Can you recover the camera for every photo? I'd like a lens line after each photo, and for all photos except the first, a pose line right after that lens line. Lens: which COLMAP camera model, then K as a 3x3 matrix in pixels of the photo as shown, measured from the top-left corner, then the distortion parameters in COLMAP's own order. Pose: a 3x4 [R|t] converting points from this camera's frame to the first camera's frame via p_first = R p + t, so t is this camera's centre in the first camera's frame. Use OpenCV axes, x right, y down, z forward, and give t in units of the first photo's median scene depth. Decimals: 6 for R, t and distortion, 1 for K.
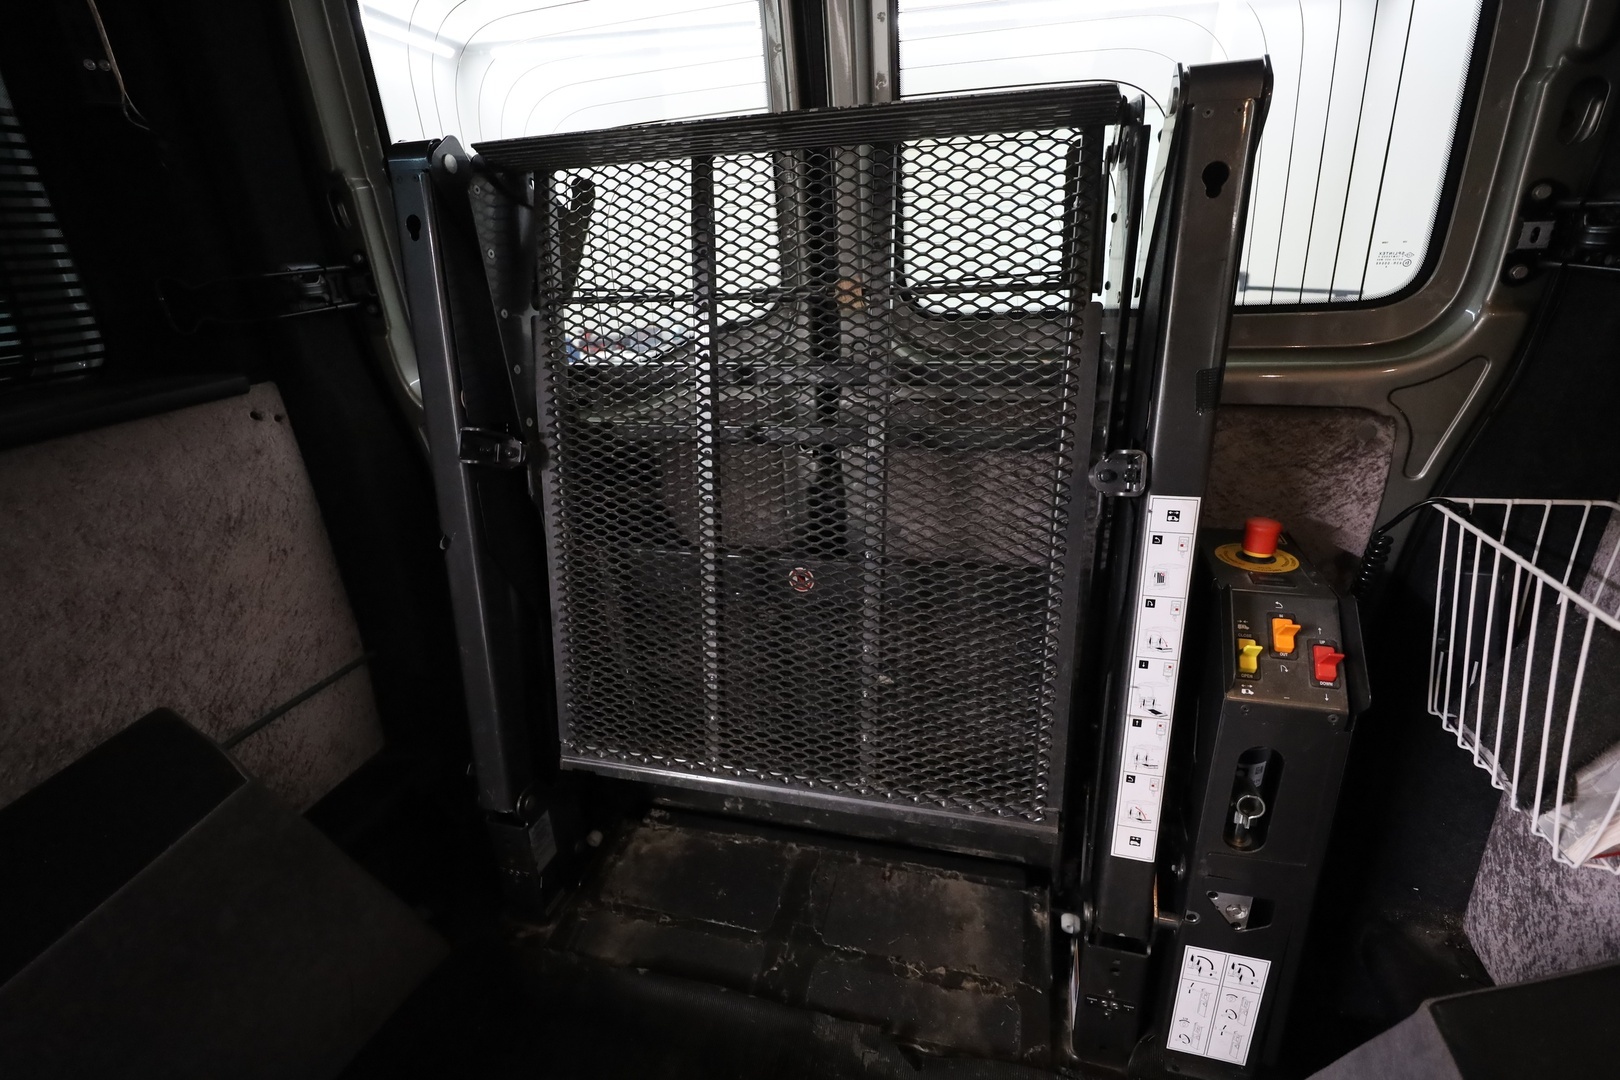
lens RADIAL K [[776.3, 0, 810.0], [0, 776.3, 540.0], [0, 0, 1]] dist [-0.000643, -0.000159]
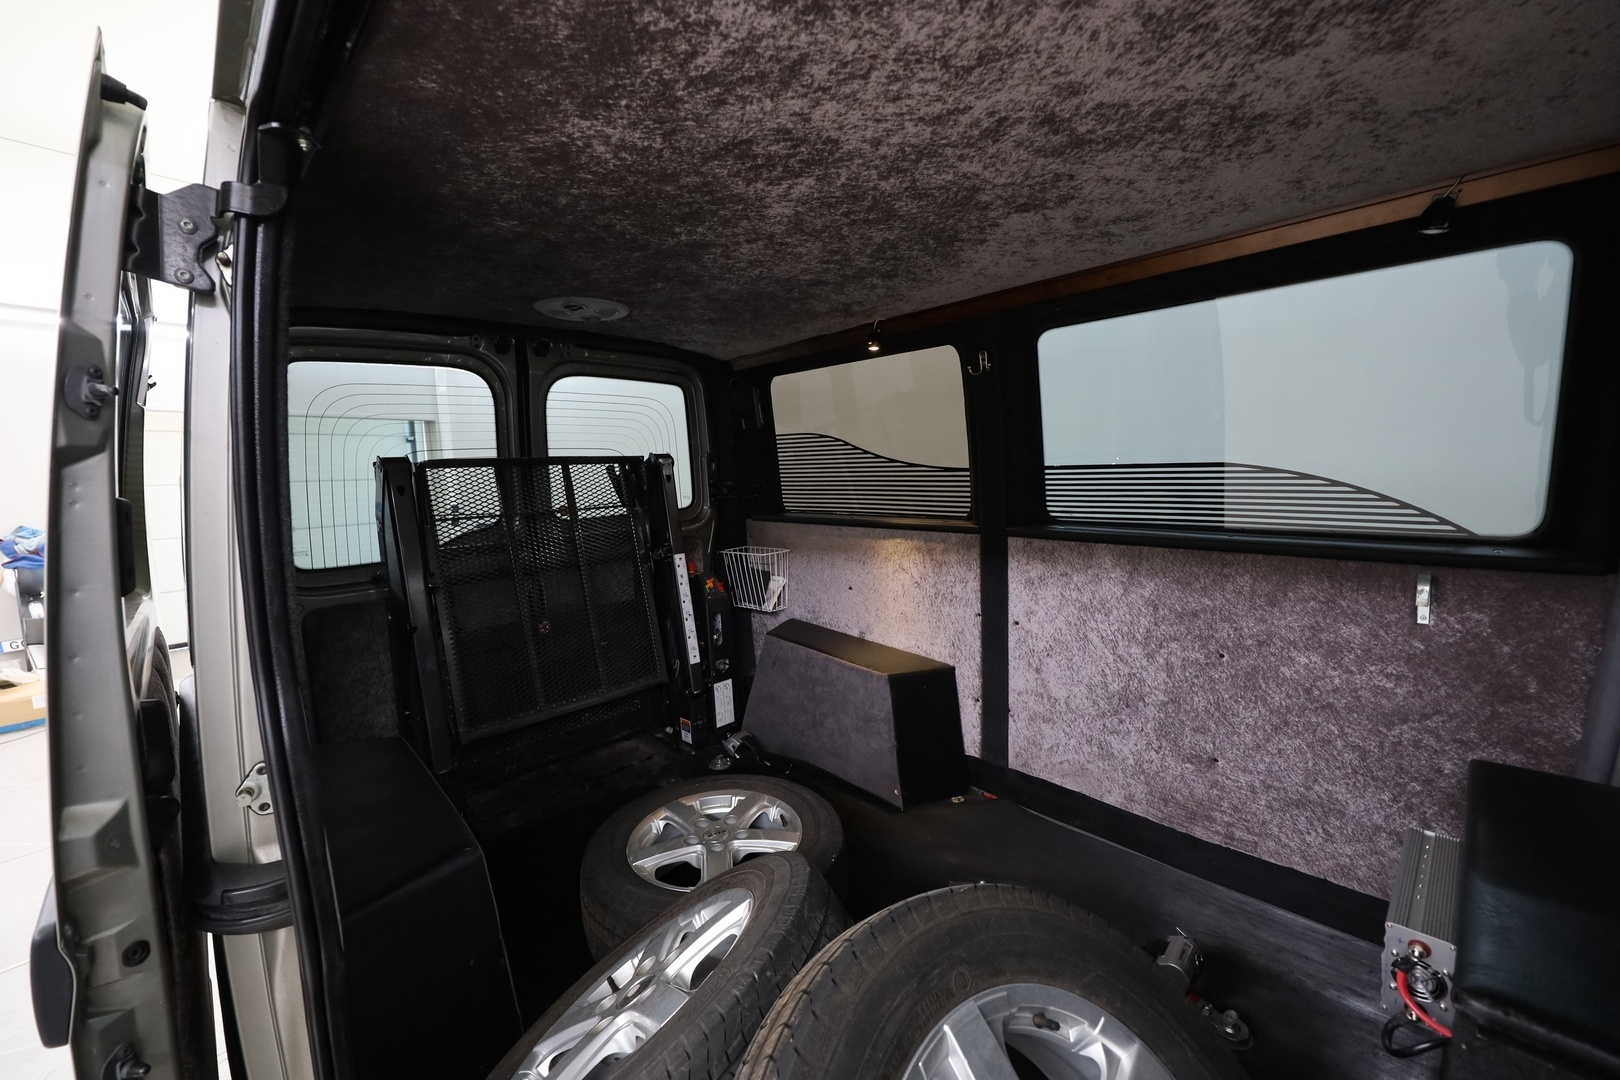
lens RADIAL K [[636.1, 0, 815.6], [0, 636.1, 544.6], [0, 0, 1]] dist [-0.003480, -0.000253]
pose [[0.482687, -0.070383, 0.872960, -1.773529], [0.360275, 0.924478, -0.124671, 0.488741], [-0.798258, 0.374683, 0.471591, -0.943158]]
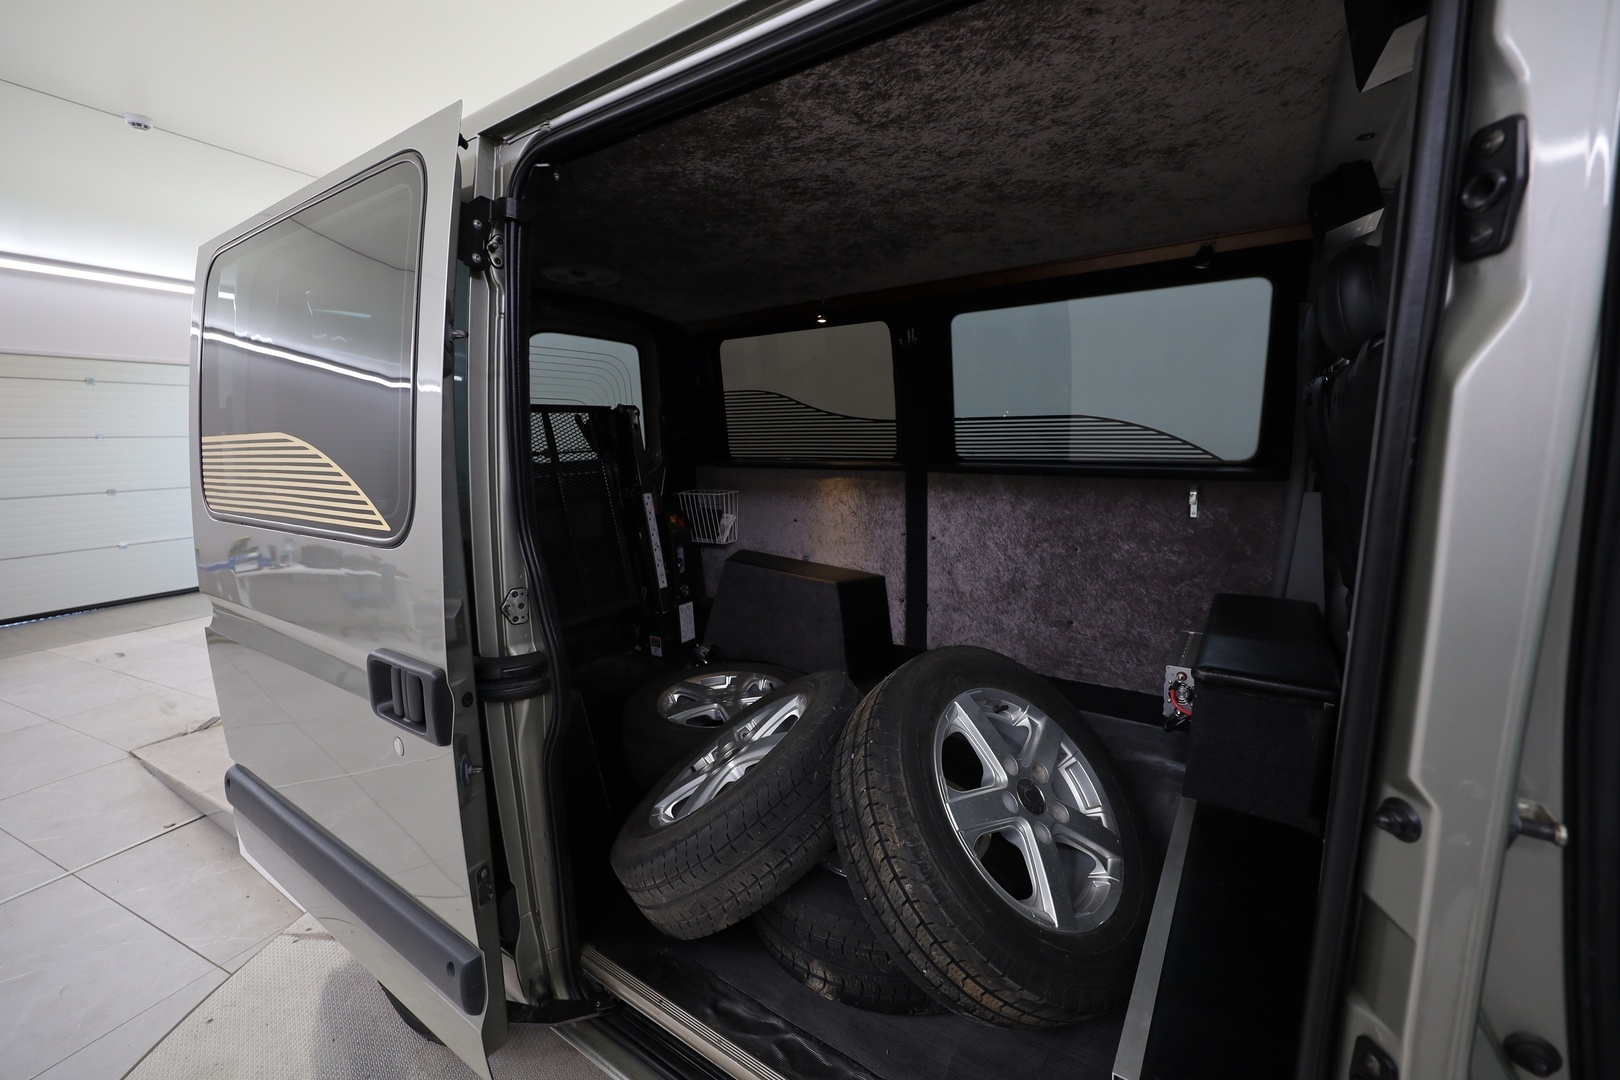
lens RADIAL K [[636.1, 0, 815.6], [0, 636.1, 544.6], [0, 0, 1]] dist [-0.003480, -0.000253]
pose [[0.296819, -0.121455, 0.947179, -2.466328], [0.389314, 0.921097, -0.003889, 0.546225], [-0.871971, 0.369905, 0.320683, -0.804619]]
